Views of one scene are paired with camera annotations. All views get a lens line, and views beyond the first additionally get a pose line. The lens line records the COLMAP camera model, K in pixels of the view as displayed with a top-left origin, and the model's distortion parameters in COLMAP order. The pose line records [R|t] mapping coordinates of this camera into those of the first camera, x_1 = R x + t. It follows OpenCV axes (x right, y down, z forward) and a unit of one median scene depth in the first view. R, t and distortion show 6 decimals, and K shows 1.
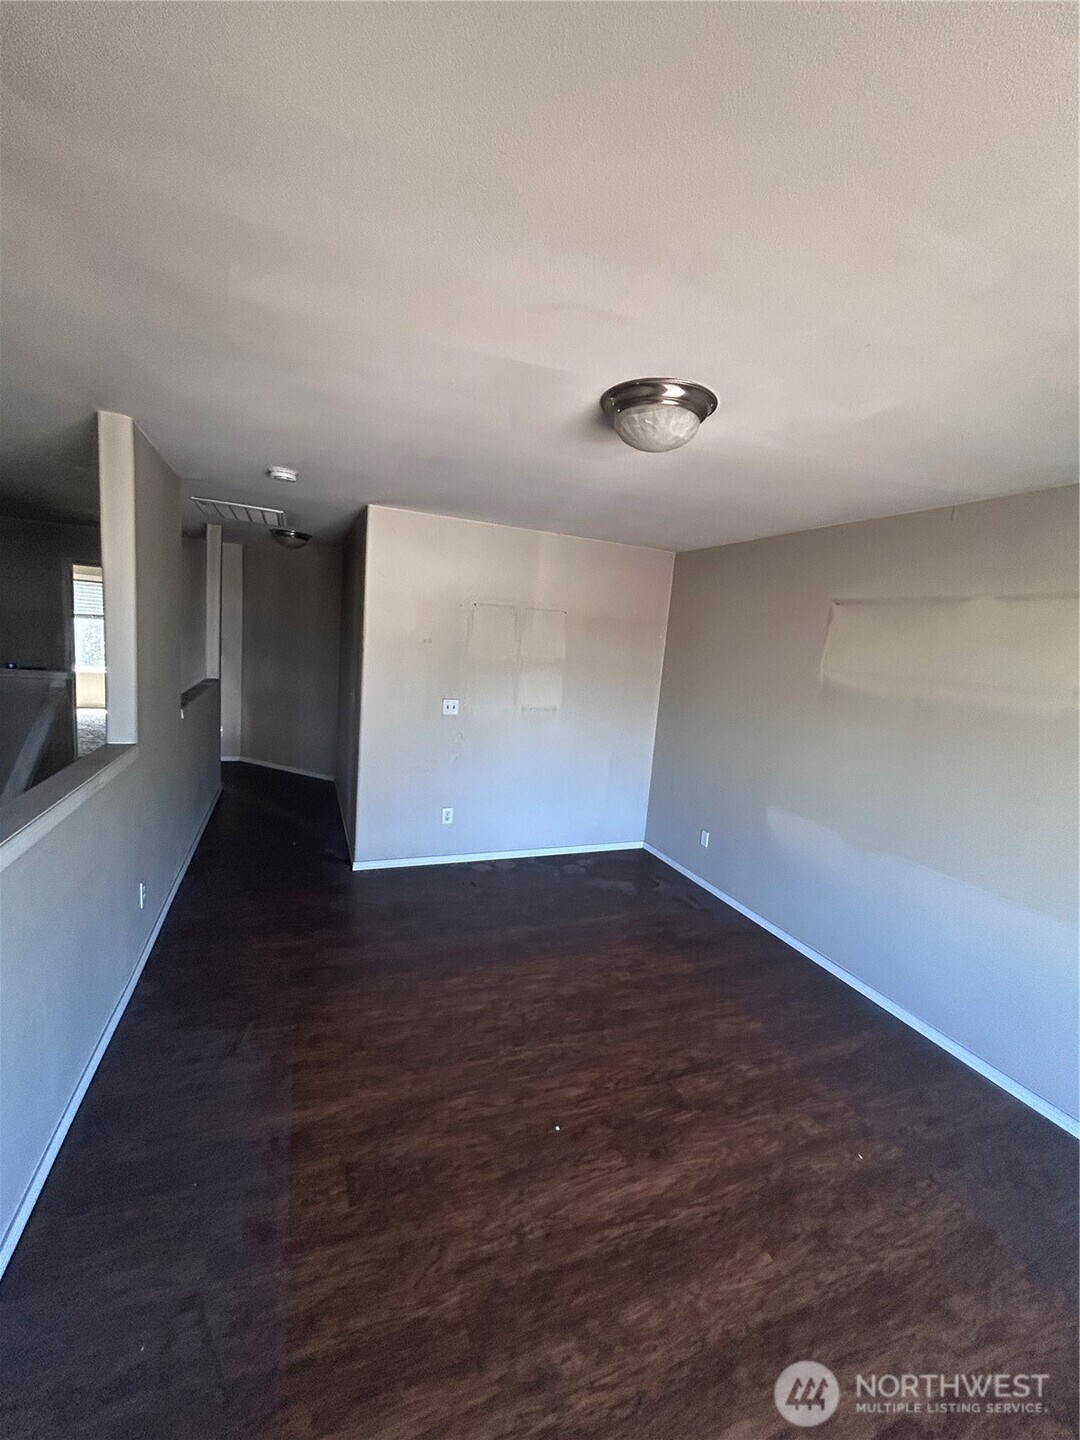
lens RADIAL K [[581.1, 0, 538.0], [0, 581.1, 718.3], [0, 0, 1]] dist [-0.001737, 0.000902]
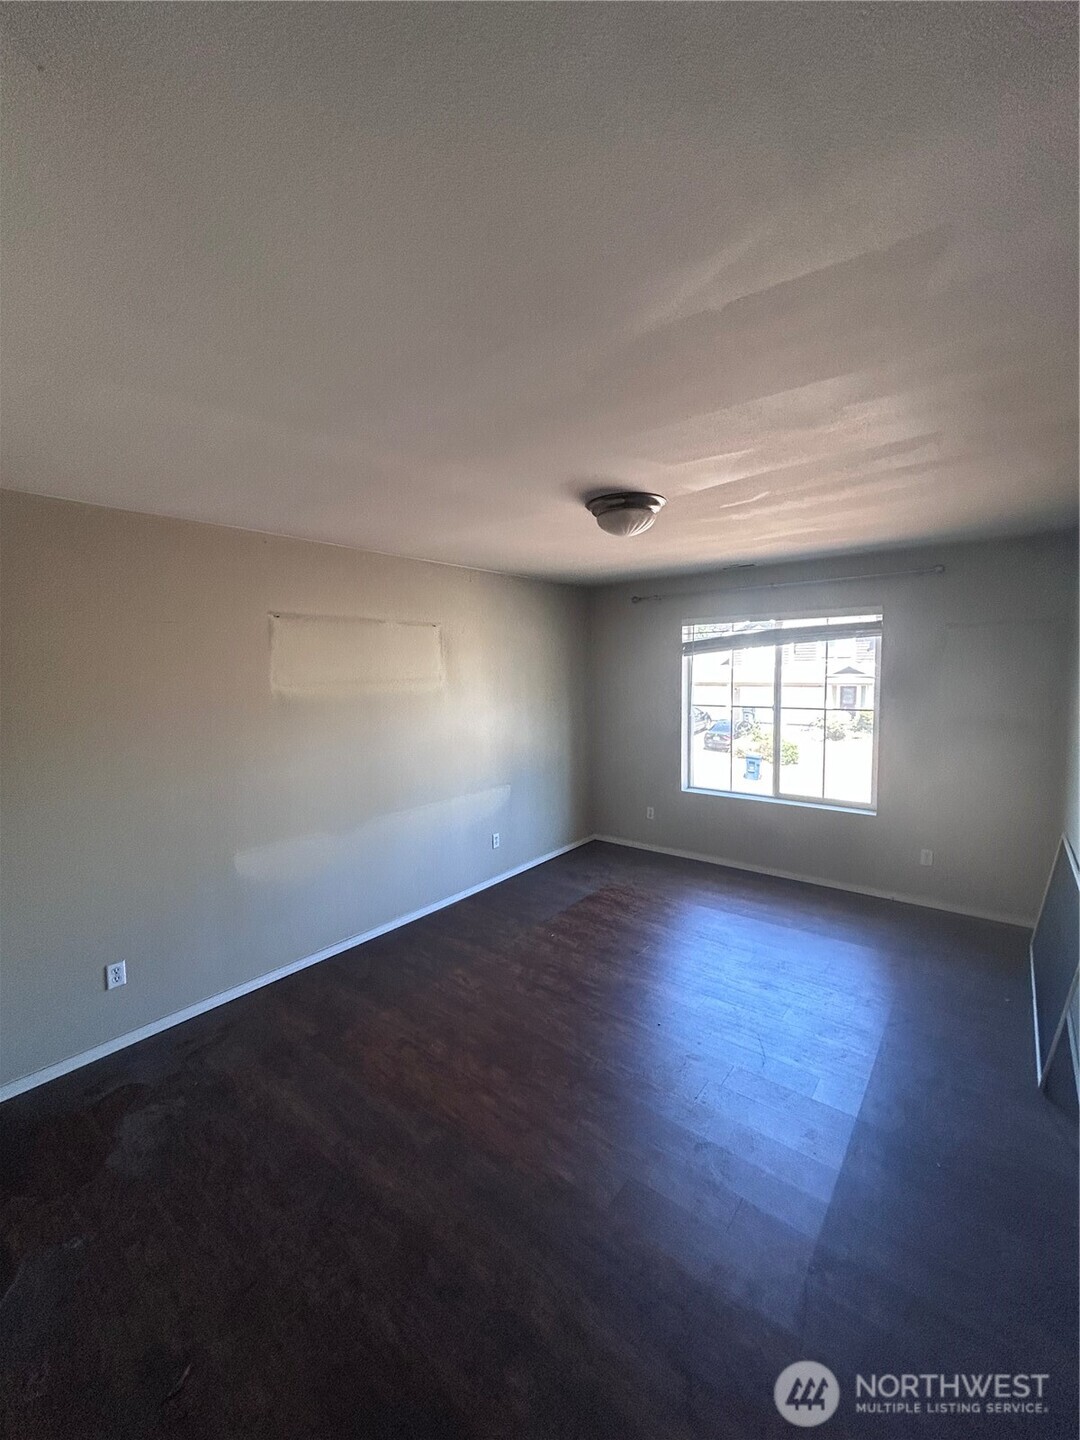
lens RADIAL K [[581.1, 0, 536.1], [0, 581.1, 720.0], [0, 0, 1]] dist [-0.001737, 0.000902]
pose [[-0.483578, -0.144100, 0.863358, -0.611175], [0.106175, 0.969415, 0.221272, -0.211824], [-0.868838, 0.198670, -0.453488, 1.178140]]
